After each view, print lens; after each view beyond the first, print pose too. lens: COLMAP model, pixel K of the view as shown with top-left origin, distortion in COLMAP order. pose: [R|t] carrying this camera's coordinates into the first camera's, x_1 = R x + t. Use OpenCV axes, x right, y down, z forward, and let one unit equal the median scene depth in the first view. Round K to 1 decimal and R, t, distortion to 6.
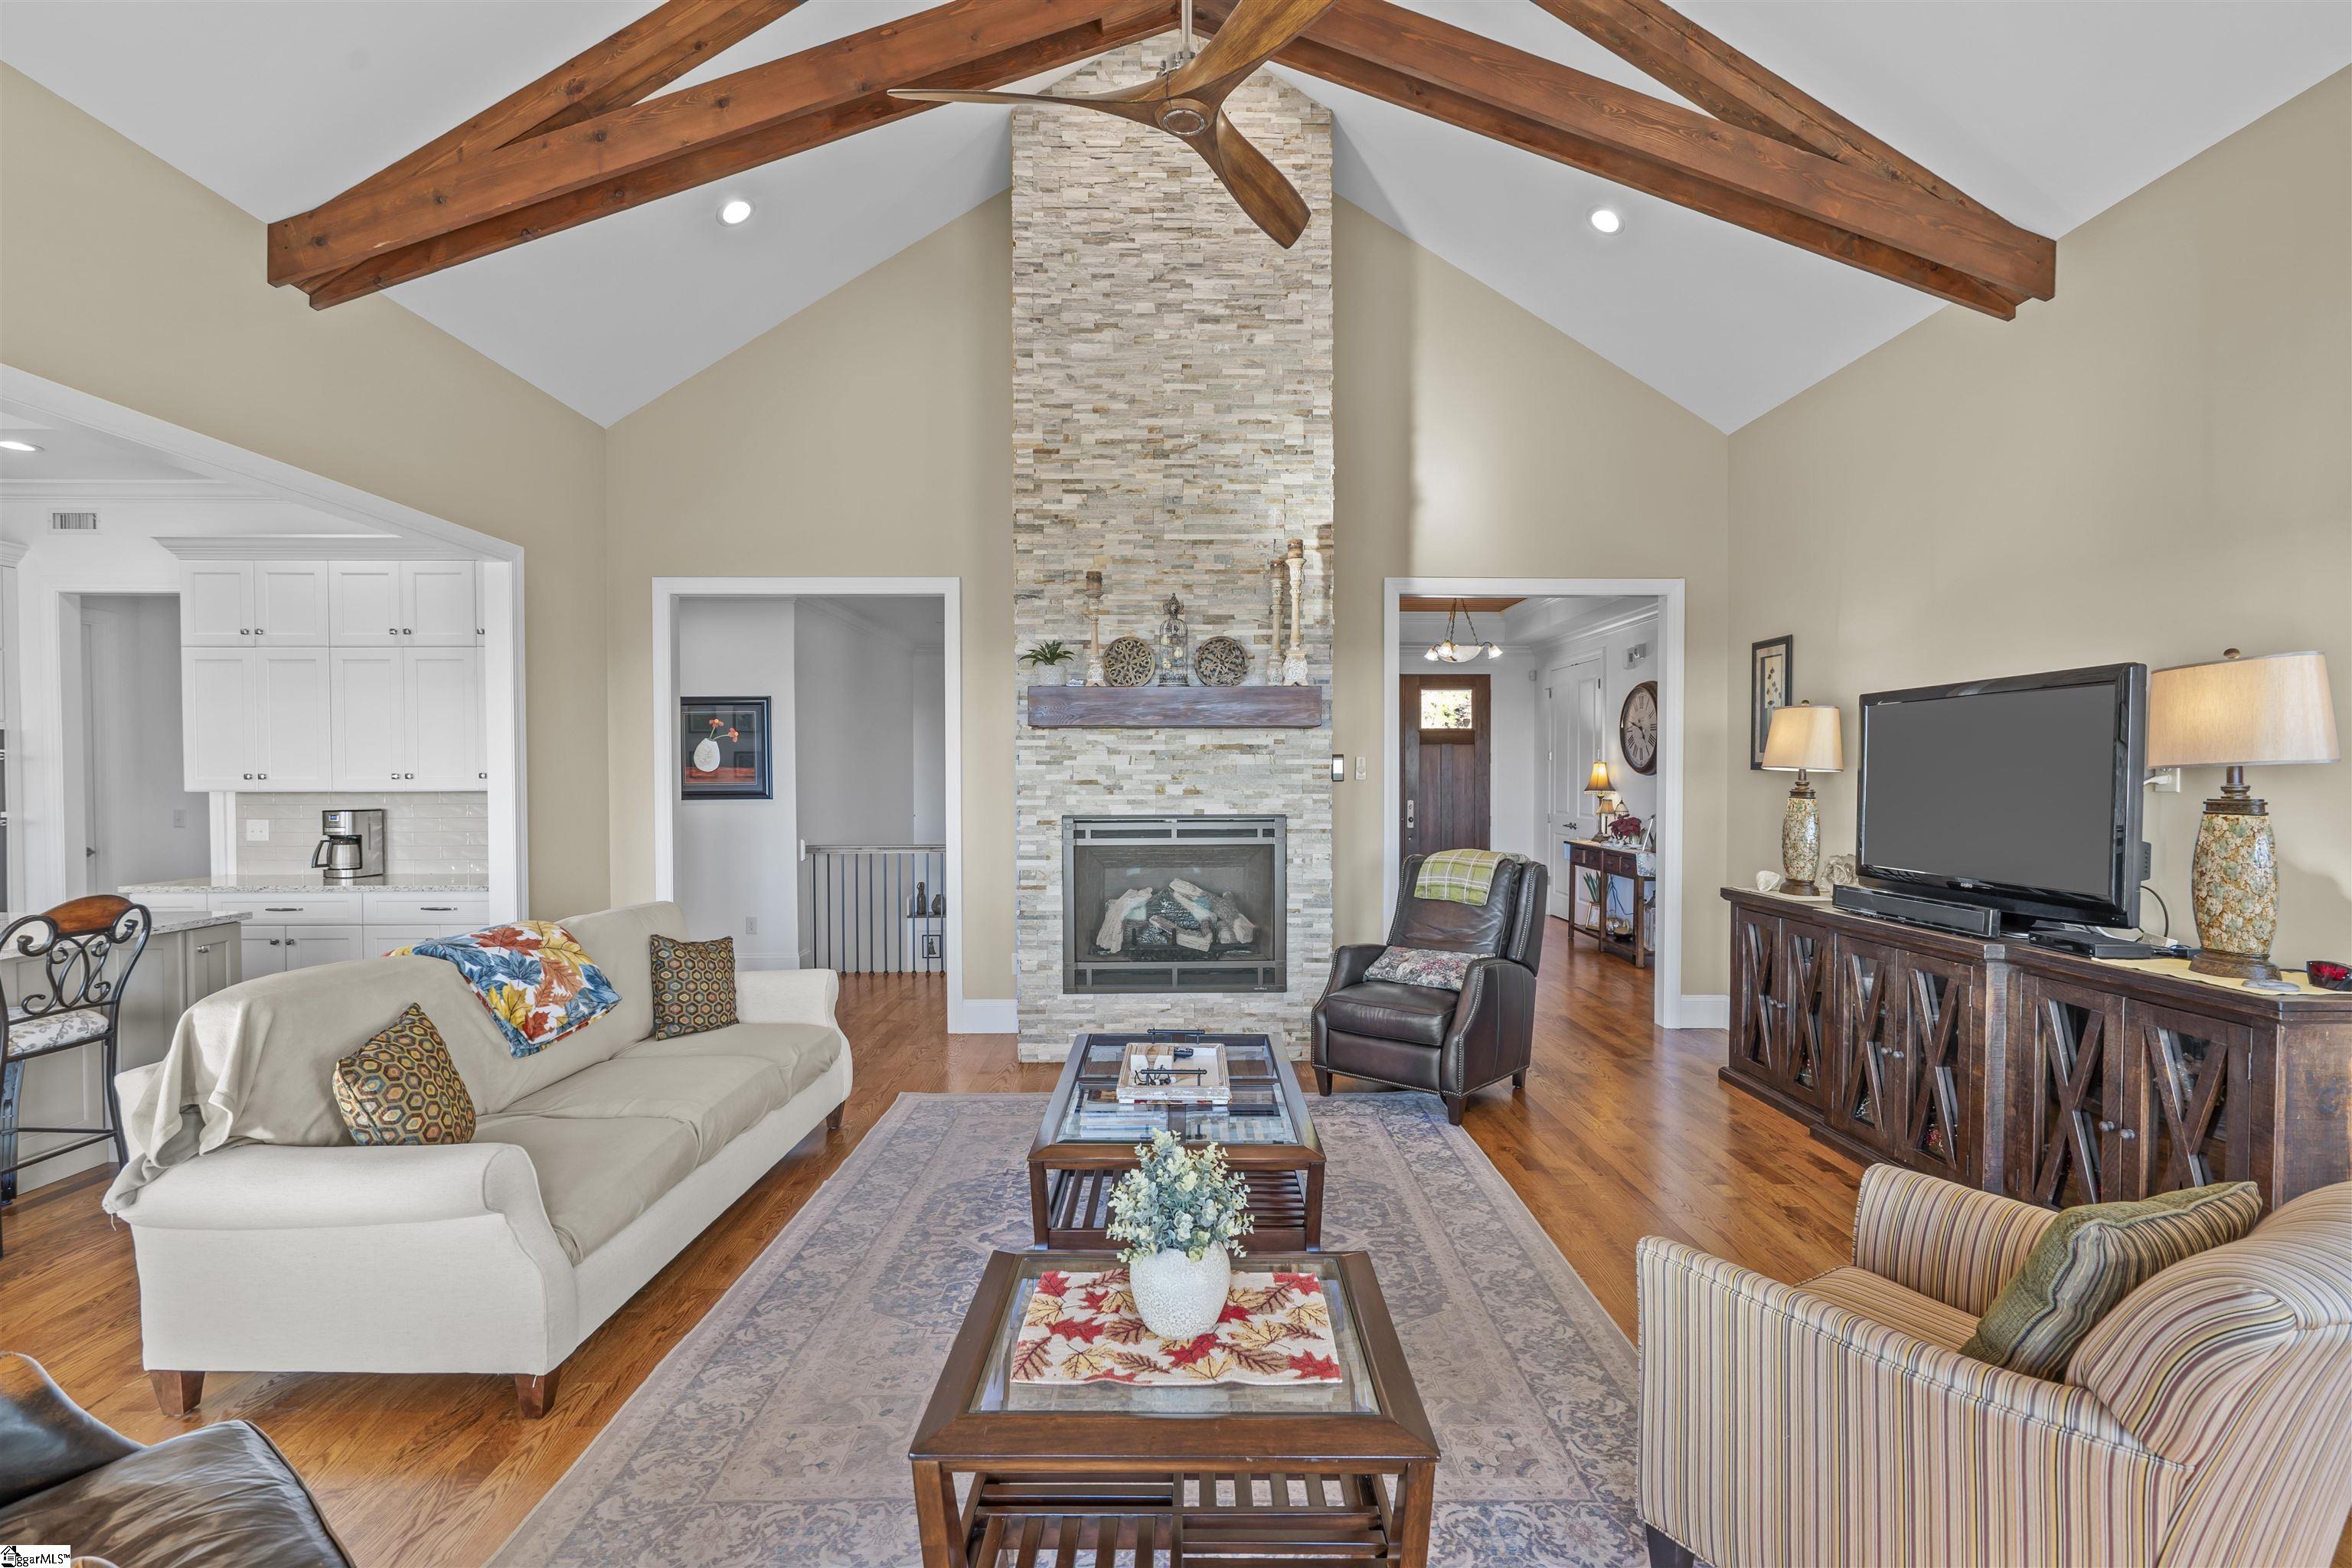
lens RADIAL K [[1063.6, 0, 1180.4], [0, 1063.6, 793.7], [0, 0, 1]] dist [-0.002357, 0.002609]
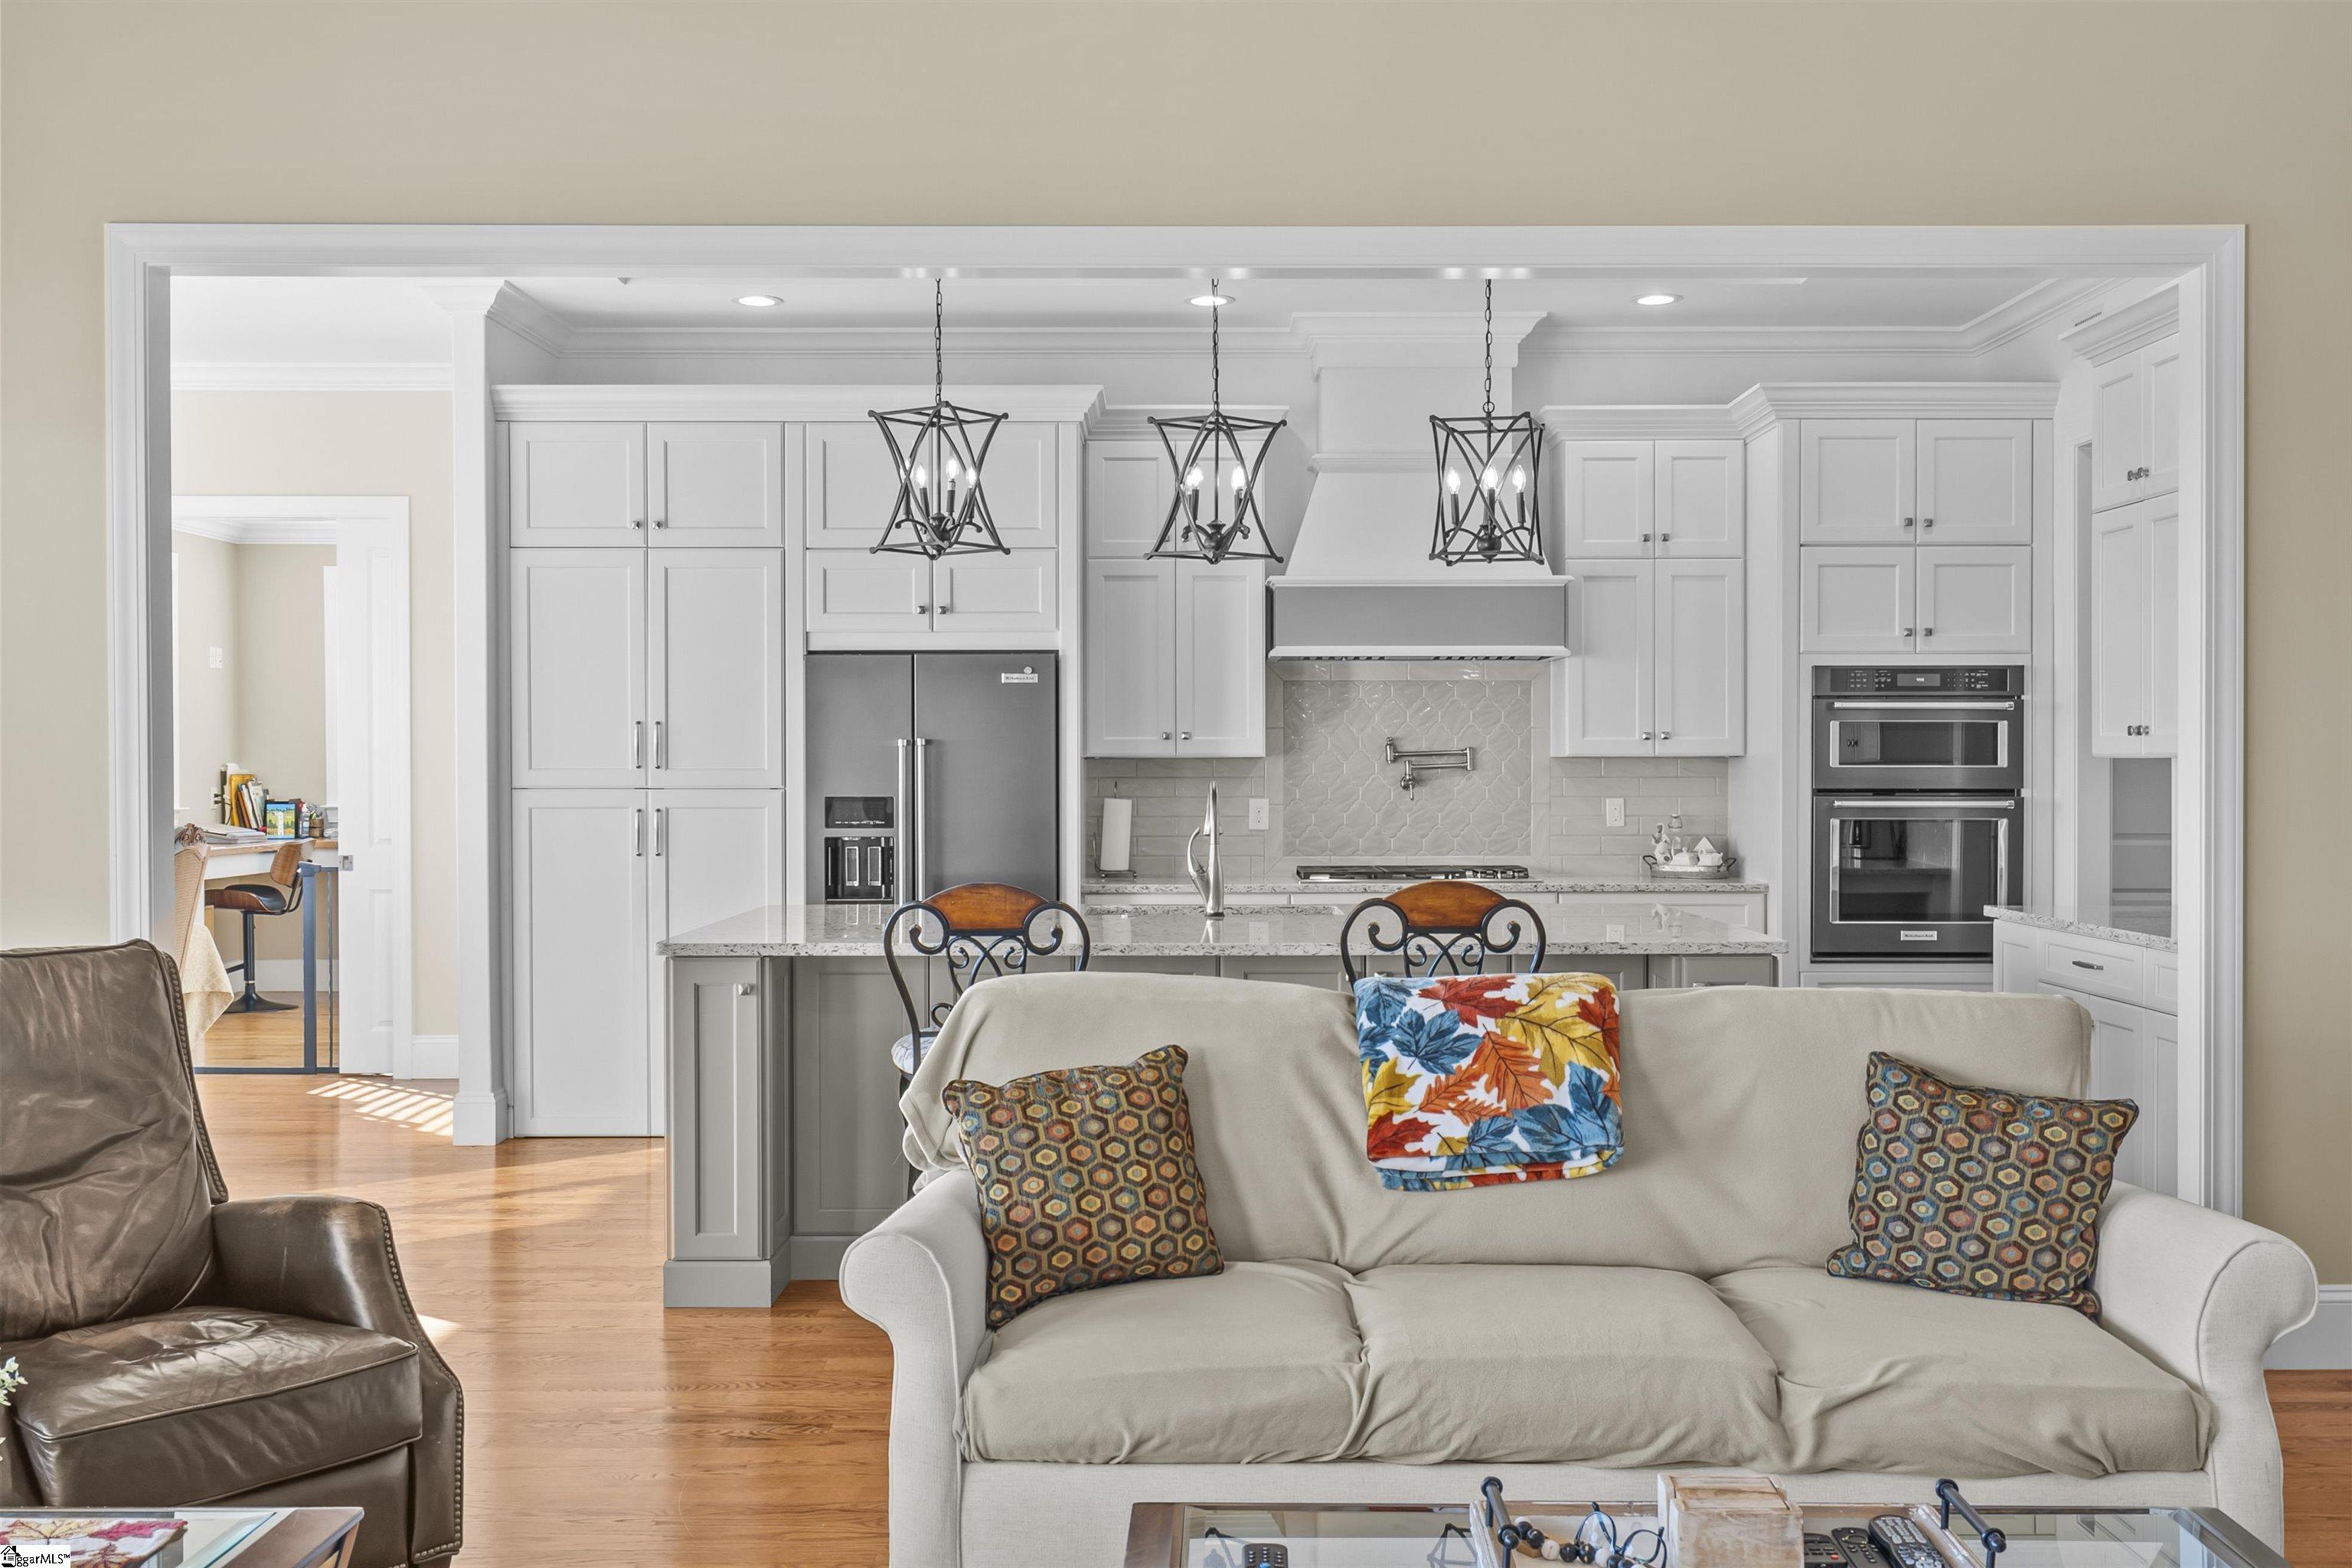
lens RADIAL K [[2306.4, 0, 1182.3], [0, 2306.4, 797.6], [0, 0, 1]] dist [0.011209, 0.000000]
pose [[-0.008974, 0.017268, -0.999811, 0.383437], [-0.018367, 0.999679, 0.017430, 0.007811], [0.999791, 0.018520, -0.008654, 0.530183]]
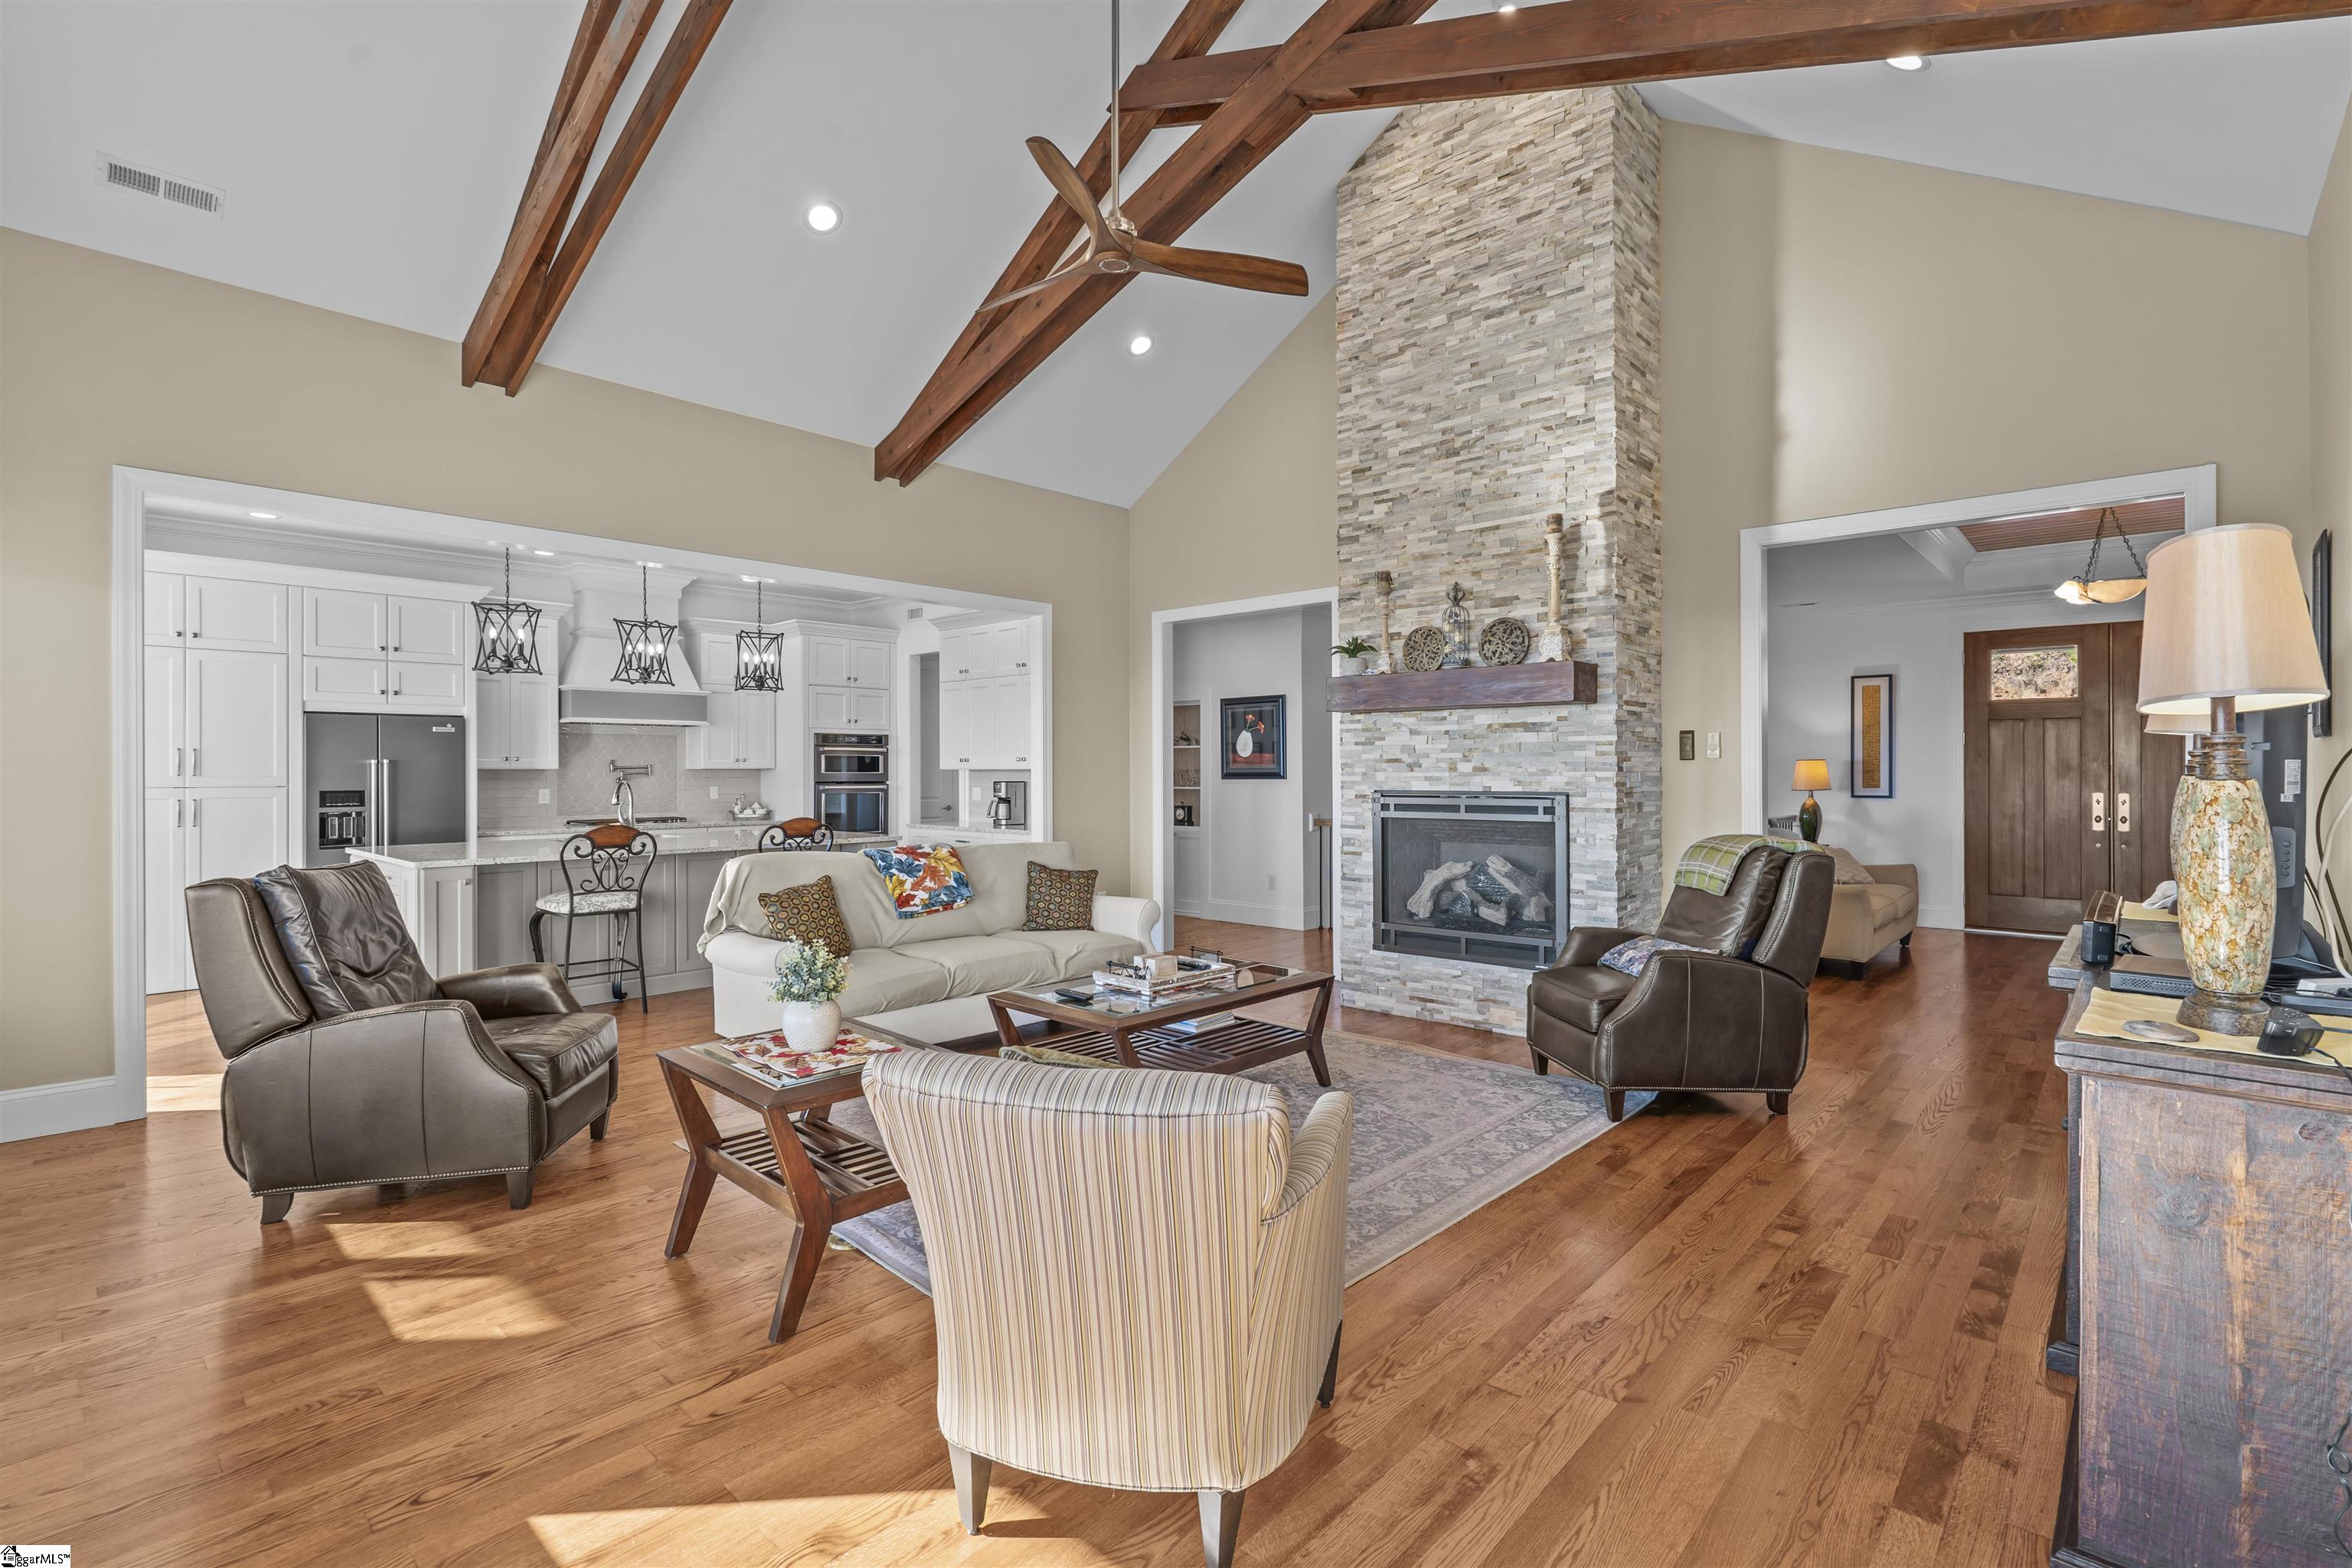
lens RADIAL K [[1063.6, 0, 1173.9], [0, 1063.6, 772.7], [0, 0, 1]] dist [-0.002357, 0.002609]
pose [[0.726440, 0.002717, -0.687225, 0.511641], [-0.012686, 0.999875, -0.009457, 0.015312], [0.687113, 0.015588, 0.726383, 0.038442]]
